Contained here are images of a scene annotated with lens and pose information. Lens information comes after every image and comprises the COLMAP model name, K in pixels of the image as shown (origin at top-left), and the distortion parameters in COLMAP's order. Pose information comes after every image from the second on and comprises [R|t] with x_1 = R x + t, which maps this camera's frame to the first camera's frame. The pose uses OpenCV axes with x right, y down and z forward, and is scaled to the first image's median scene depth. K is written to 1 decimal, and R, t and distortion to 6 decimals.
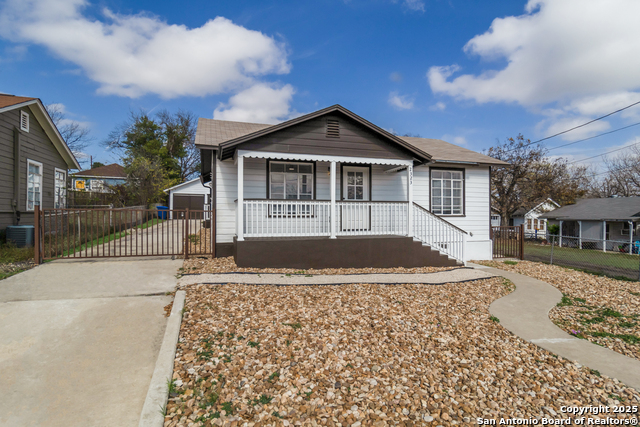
lens RADIAL K [[357.1, 0, 320.0], [0, 357.1, 213.5], [0, 0, 1]] dist [0.002442, 0.000444]
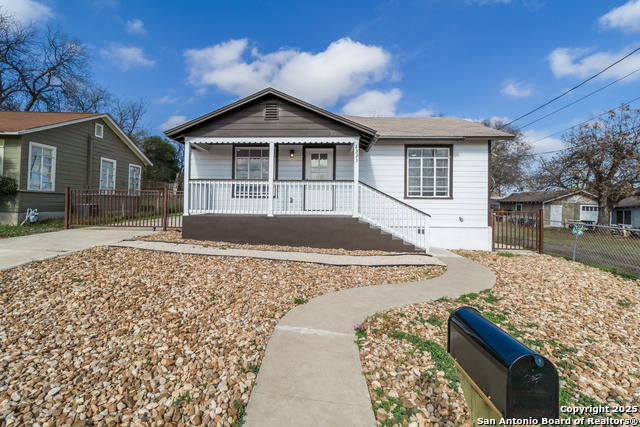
lens RADIAL K [[311.5, 0, 317.8], [0, 311.5, 202.2], [0, 0, 1]] dist [0.020826, 0.000045]
pose [[0.926280, 0.003661, -0.376818, 0.413595], [-0.009062, 0.999880, -0.012561, 0.031490], [0.376727, 0.015050, 0.926202, 0.167551]]
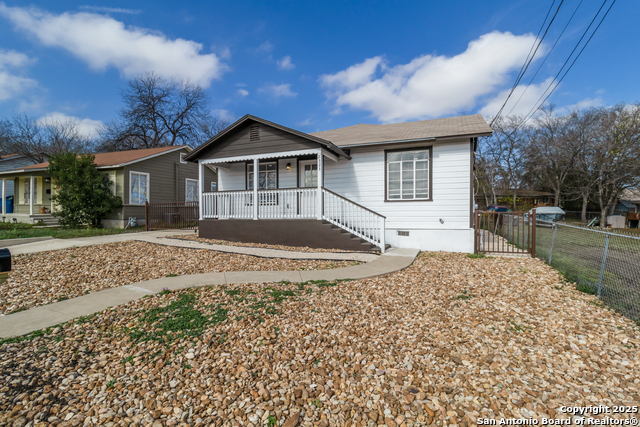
lens RADIAL K [[304.3, 0, 320.0], [0, 304.3, 213.5], [0, 0, 1]] dist [-0.000205, -0.000047]
pose [[0.751405, -0.009016, -0.659779, 0.736555], [0.009174, 0.999953, -0.003217, 0.042769], [0.659777, -0.003636, 0.751452, 0.269963]]
